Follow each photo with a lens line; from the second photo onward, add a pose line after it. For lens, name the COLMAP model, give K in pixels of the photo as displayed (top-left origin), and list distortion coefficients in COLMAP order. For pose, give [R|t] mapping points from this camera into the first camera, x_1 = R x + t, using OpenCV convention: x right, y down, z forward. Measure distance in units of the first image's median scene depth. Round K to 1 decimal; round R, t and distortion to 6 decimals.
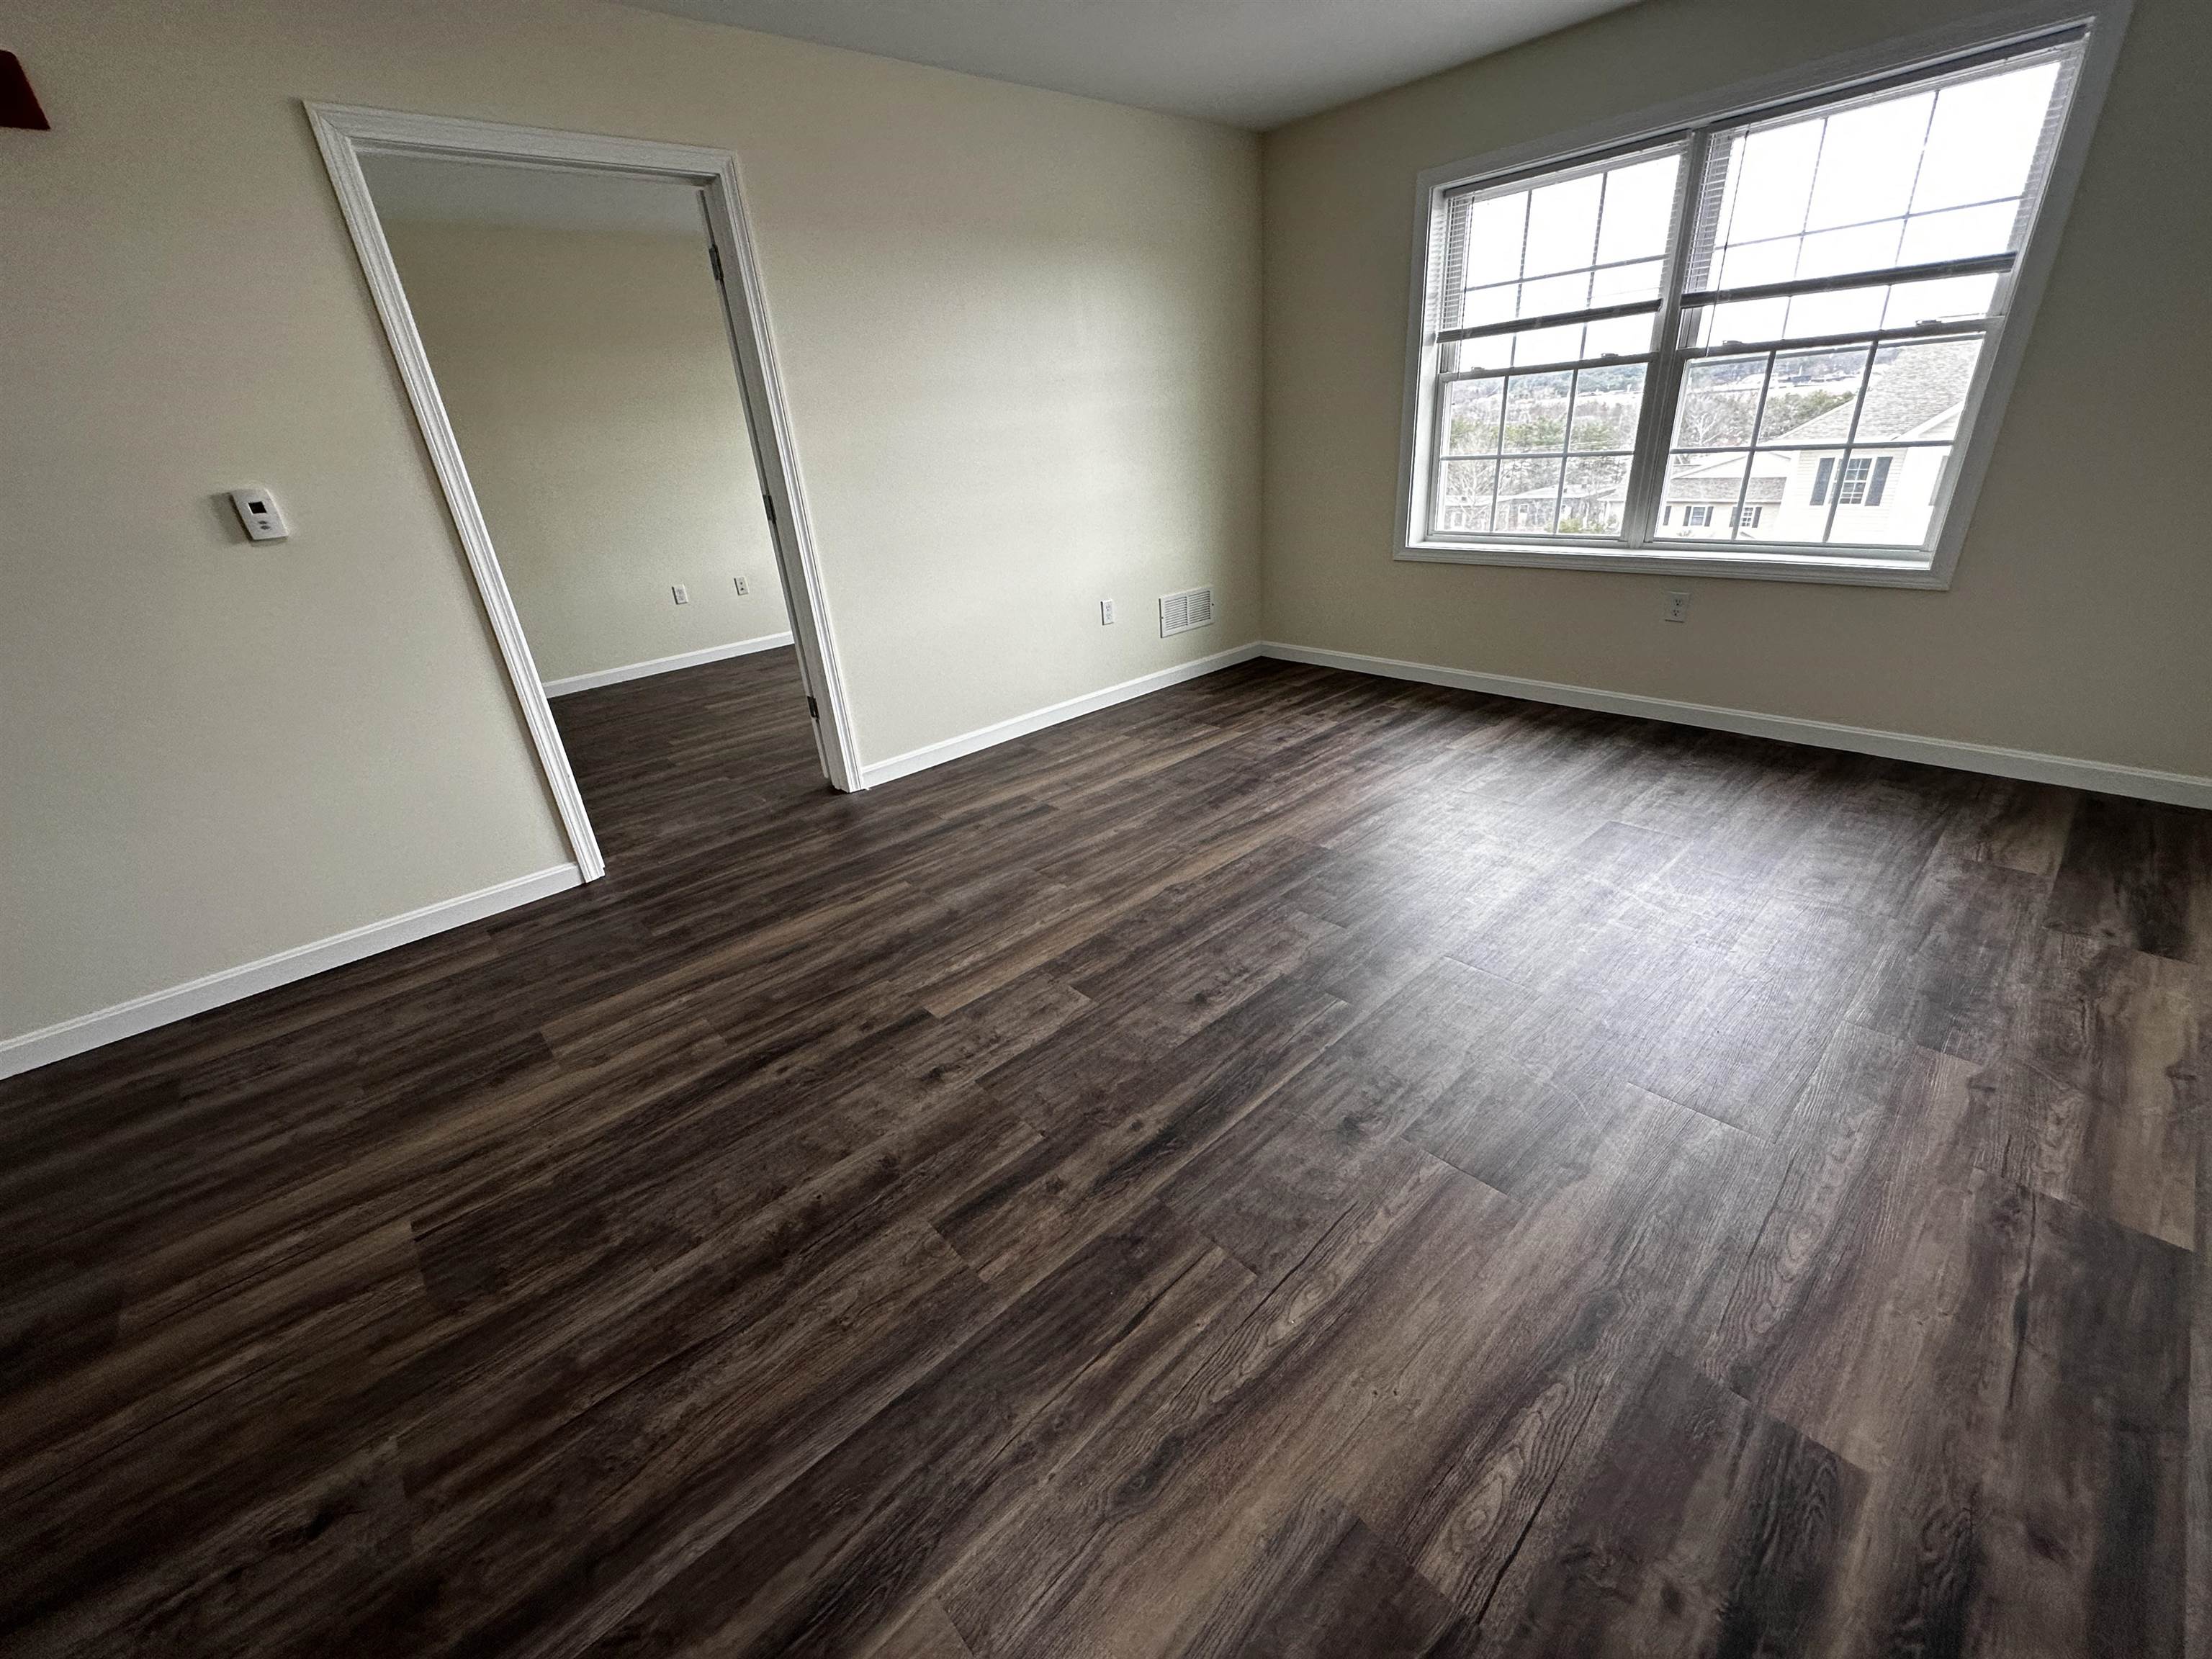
lens RADIAL K [[884.8, 0, 1116.2], [0, 884.8, 828.3], [0, 0, 1]] dist [-0.004591, 0.001682]
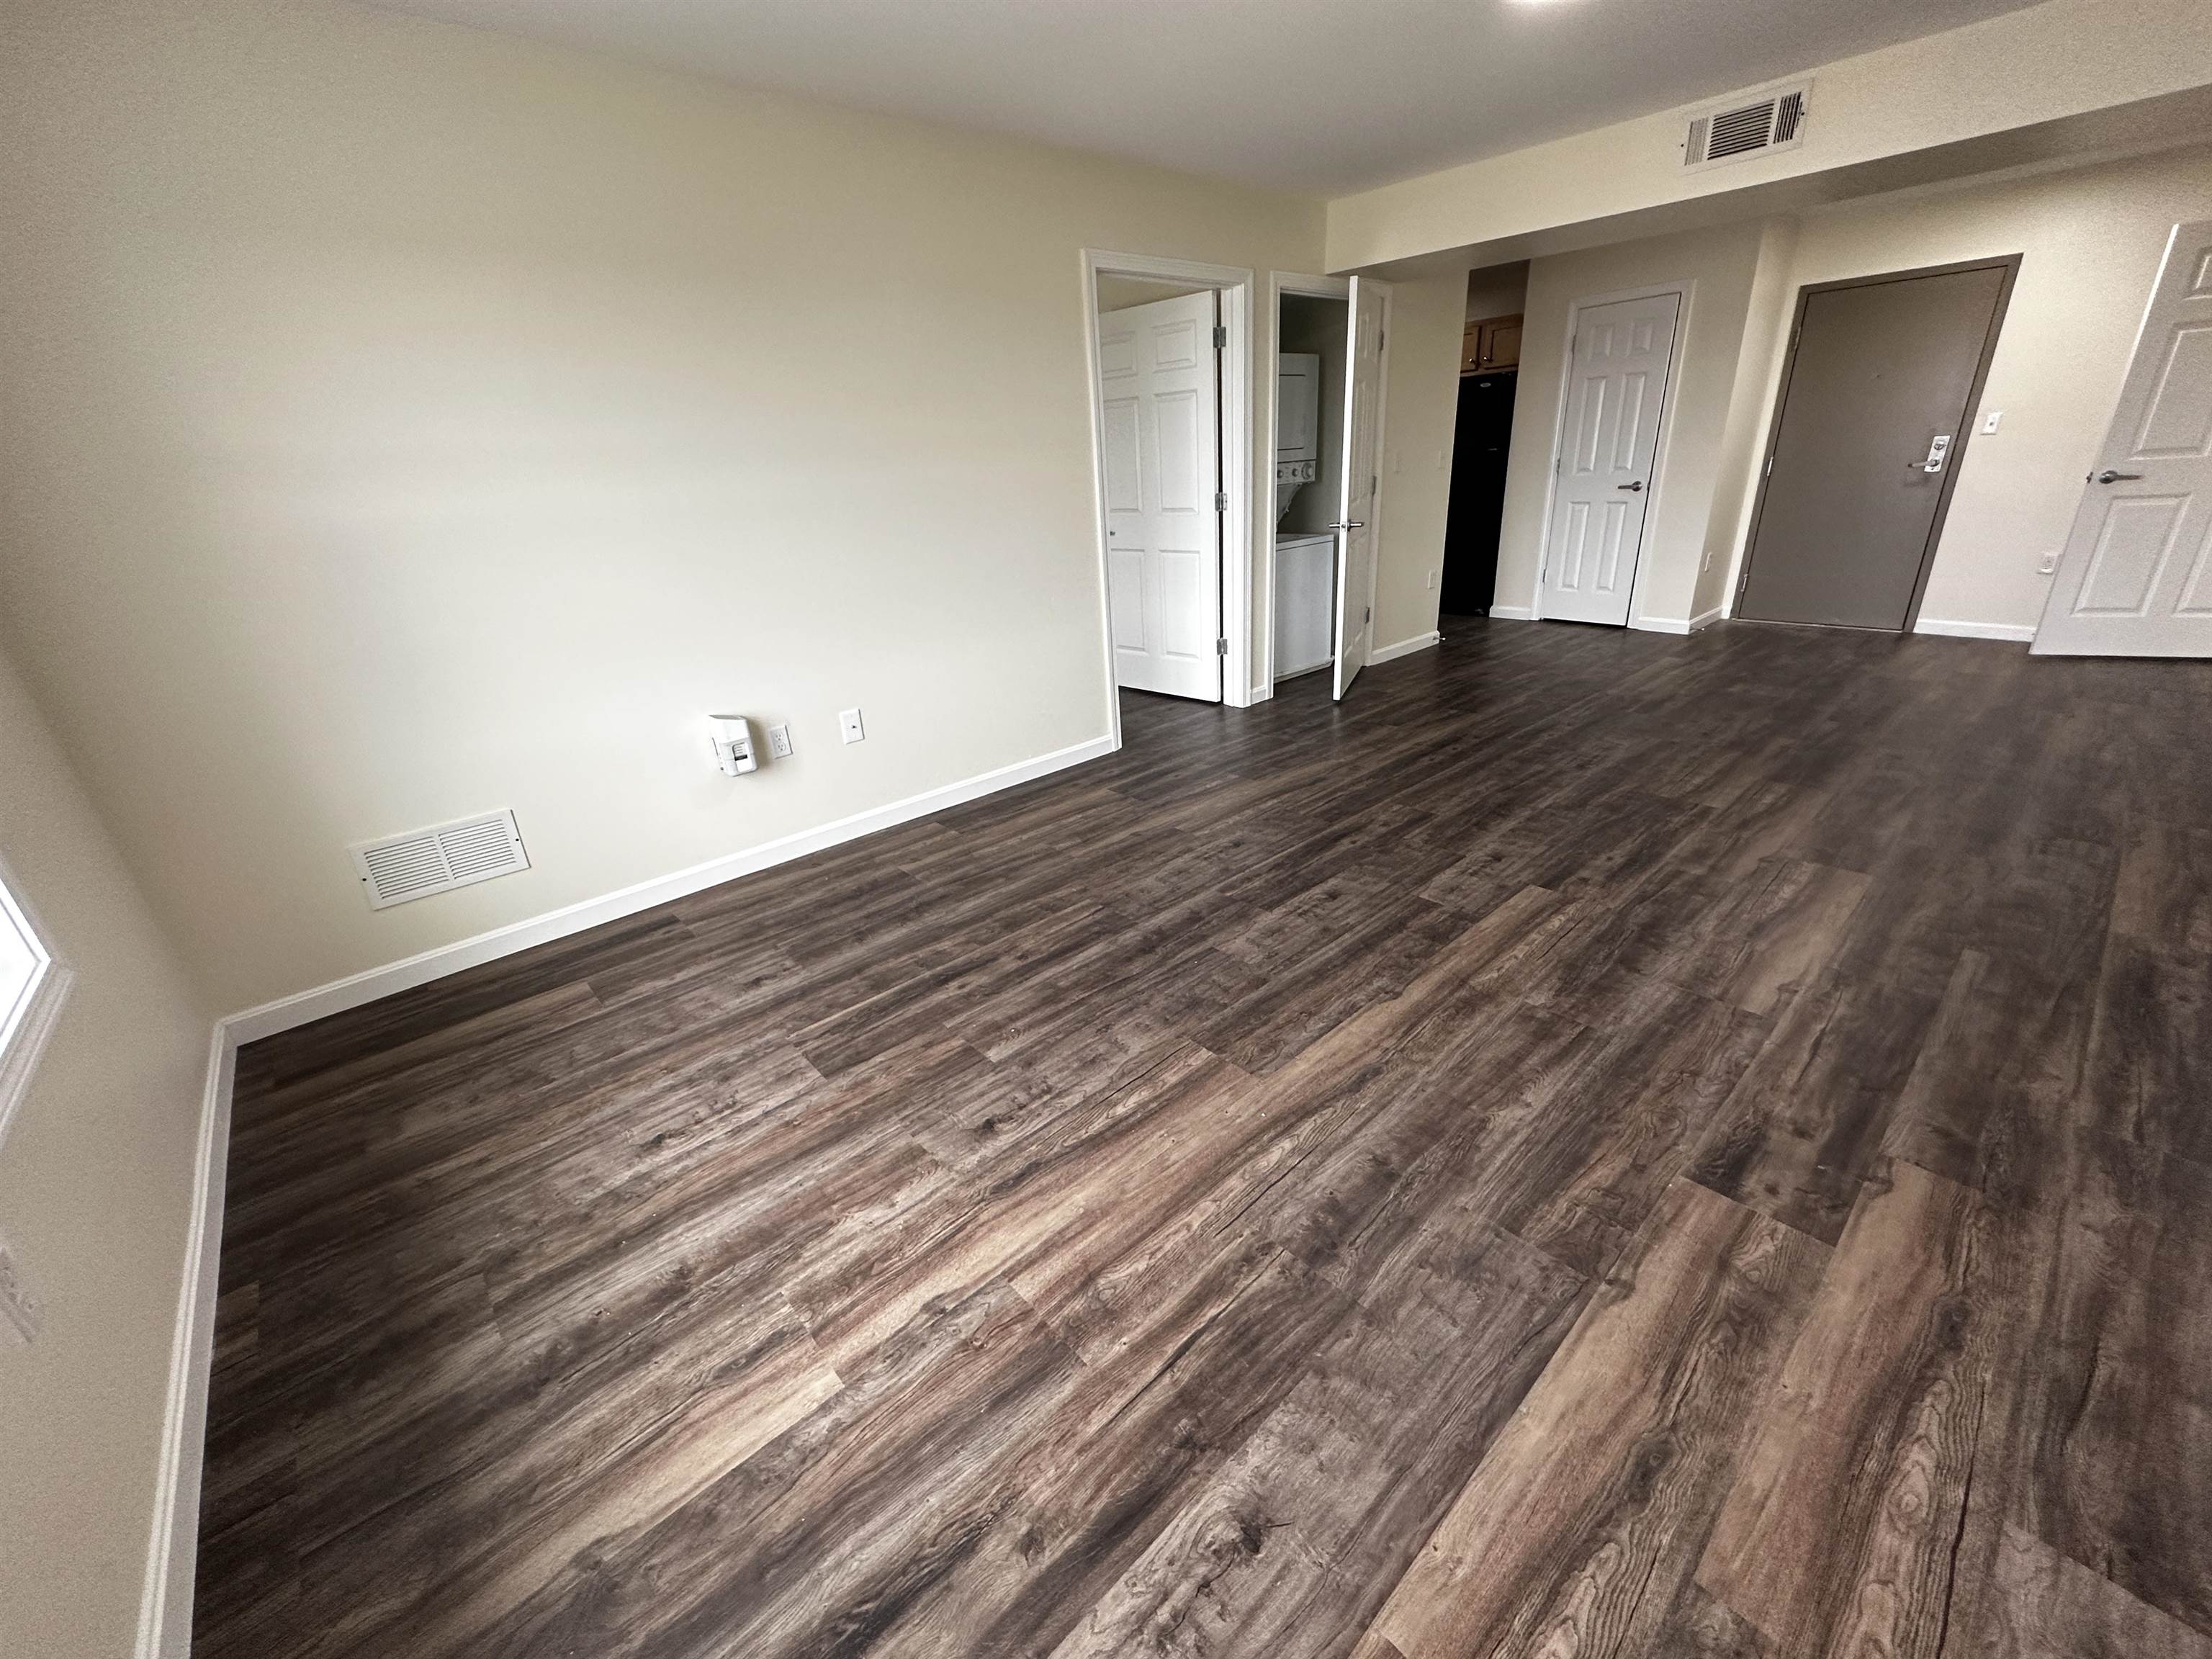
lens RADIAL K [[884.8, 0, 1098.3], [0, 884.8, 840.9], [0, 0, 1]] dist [-0.004591, 0.001682]
pose [[-0.990603, 0.112746, 0.077424, 0.272624], [0.132968, 0.661342, 0.738205, -0.731342], [0.032026, 0.741563, -0.670118, 1.489941]]
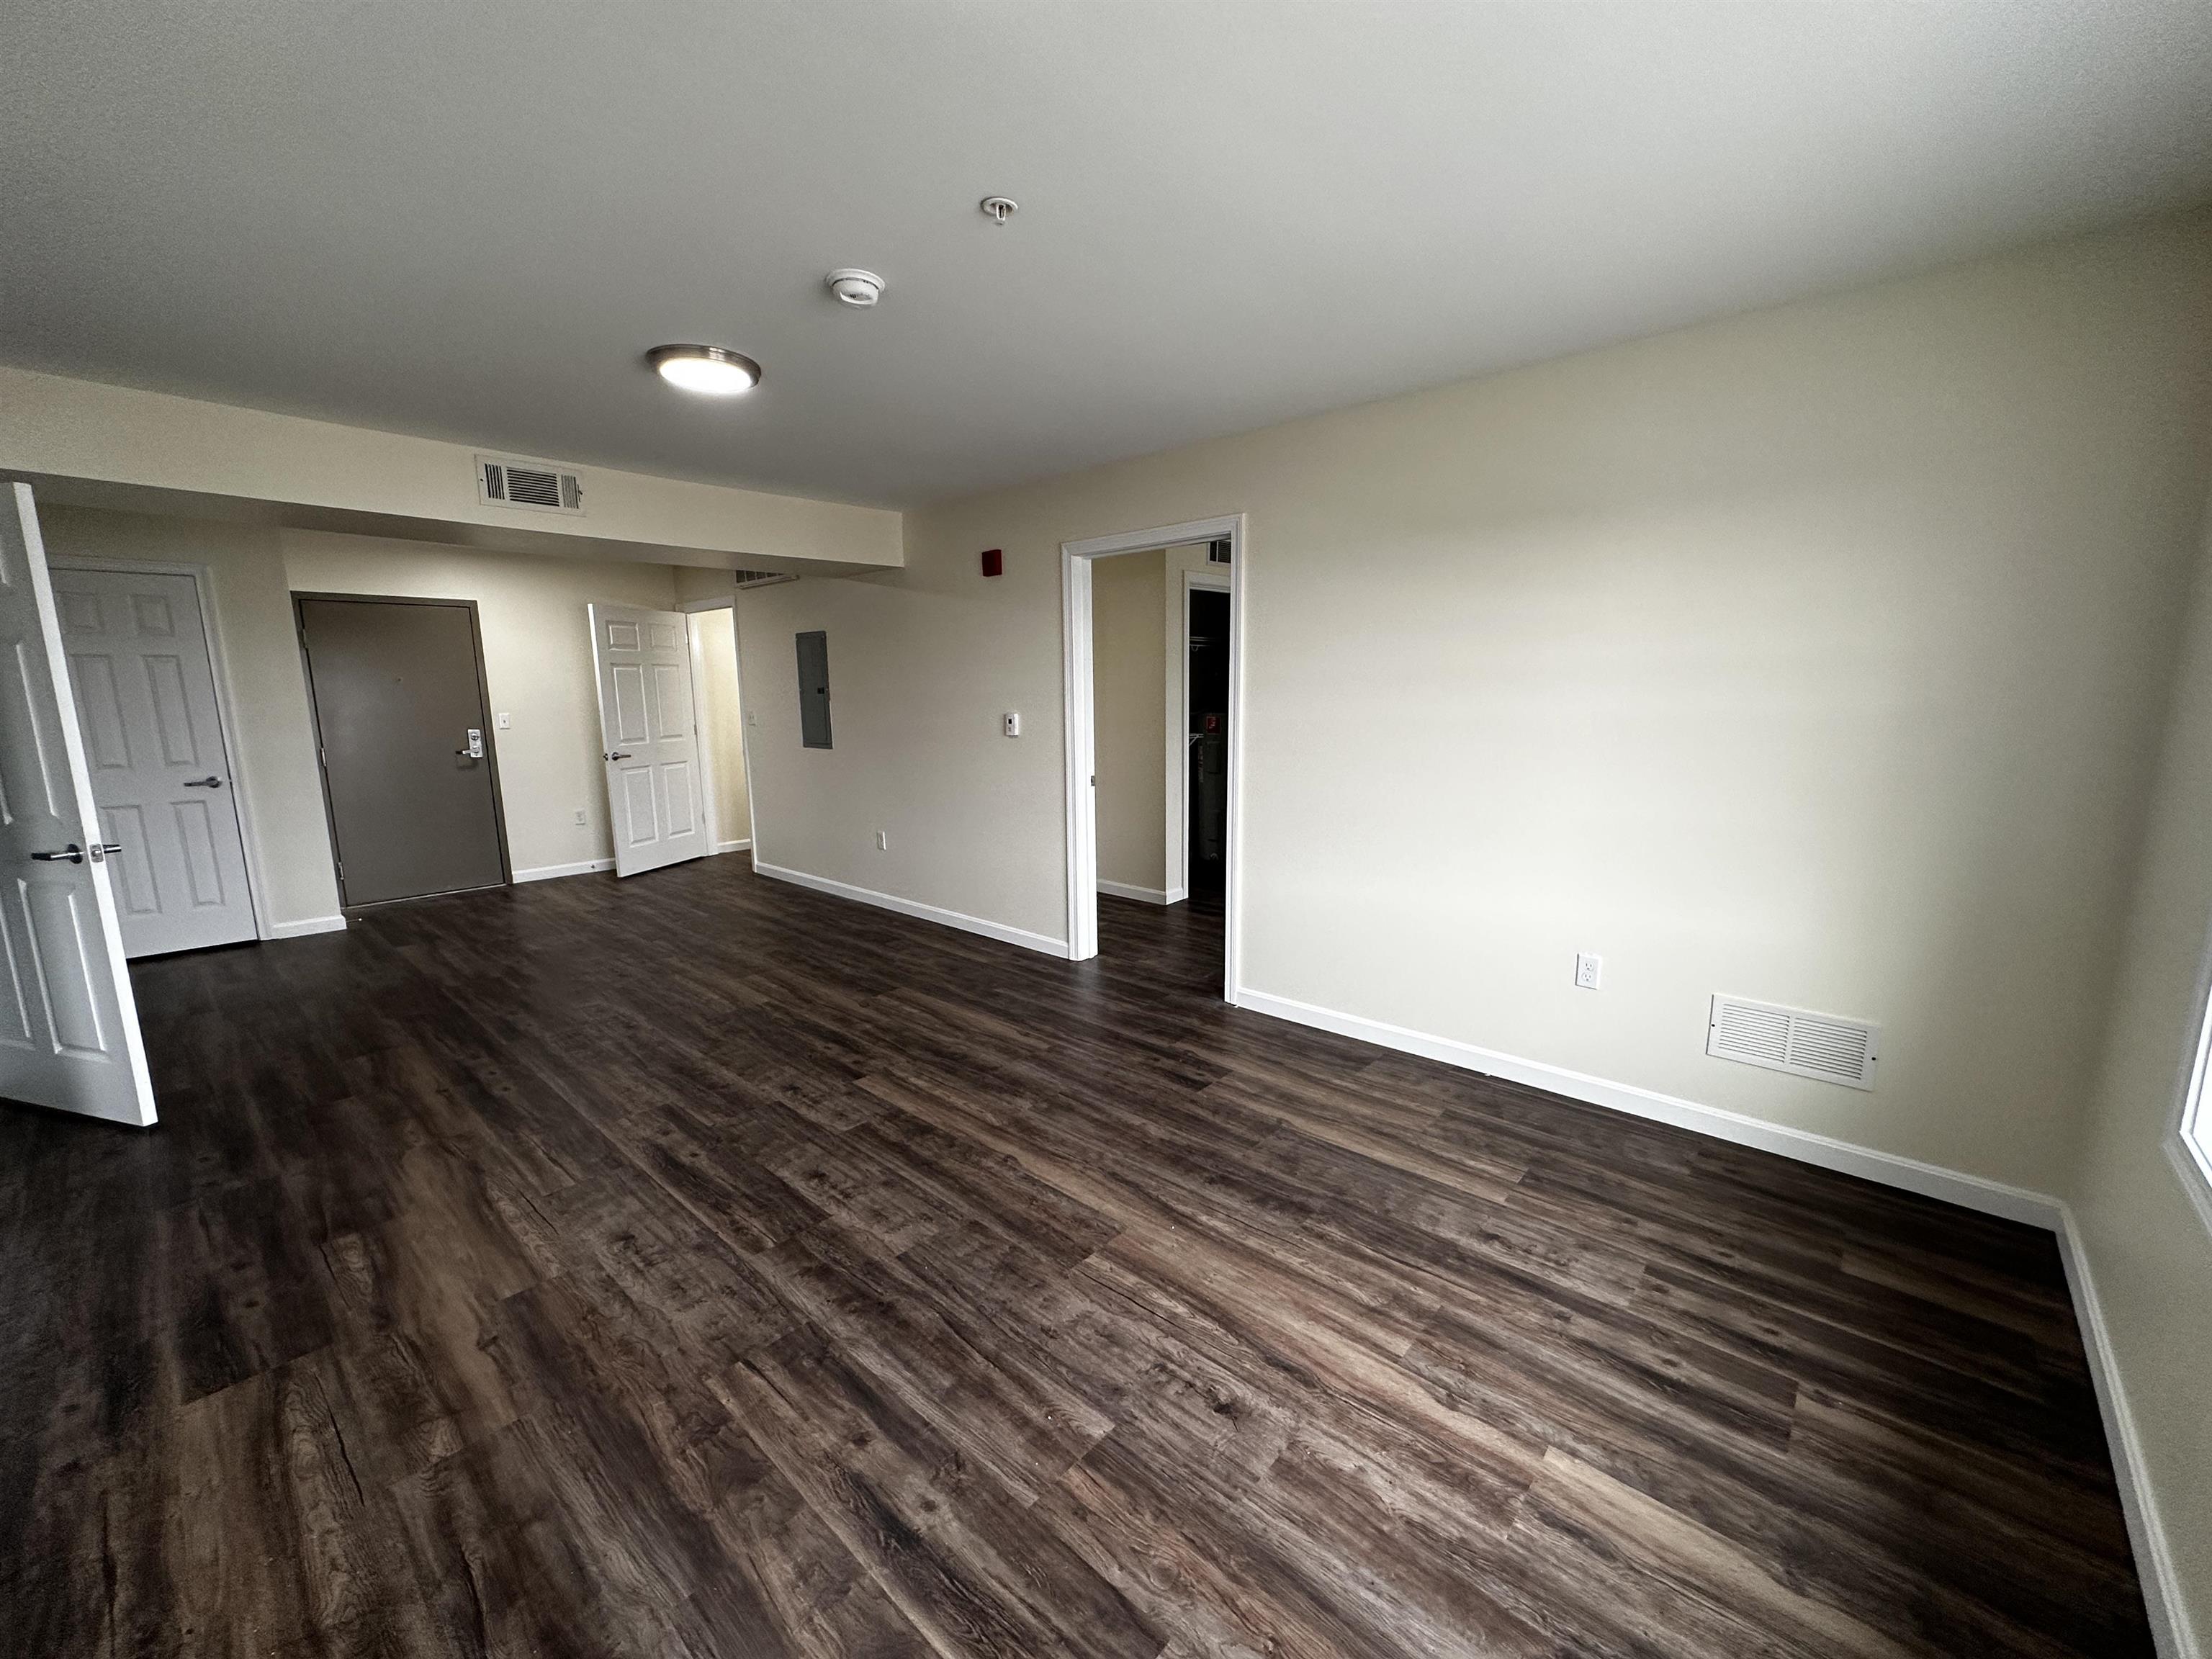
lens RADIAL K [[884.8, 0, 1112.6], [0, 884.8, 856.4], [0, 0, 1]] dist [-0.004591, 0.001682]
pose [[0.097396, 0.262281, -0.960064, 0.986138], [-0.411575, 0.888914, 0.201090, -0.508851], [0.906157, 0.375553, 0.194525, 0.789966]]
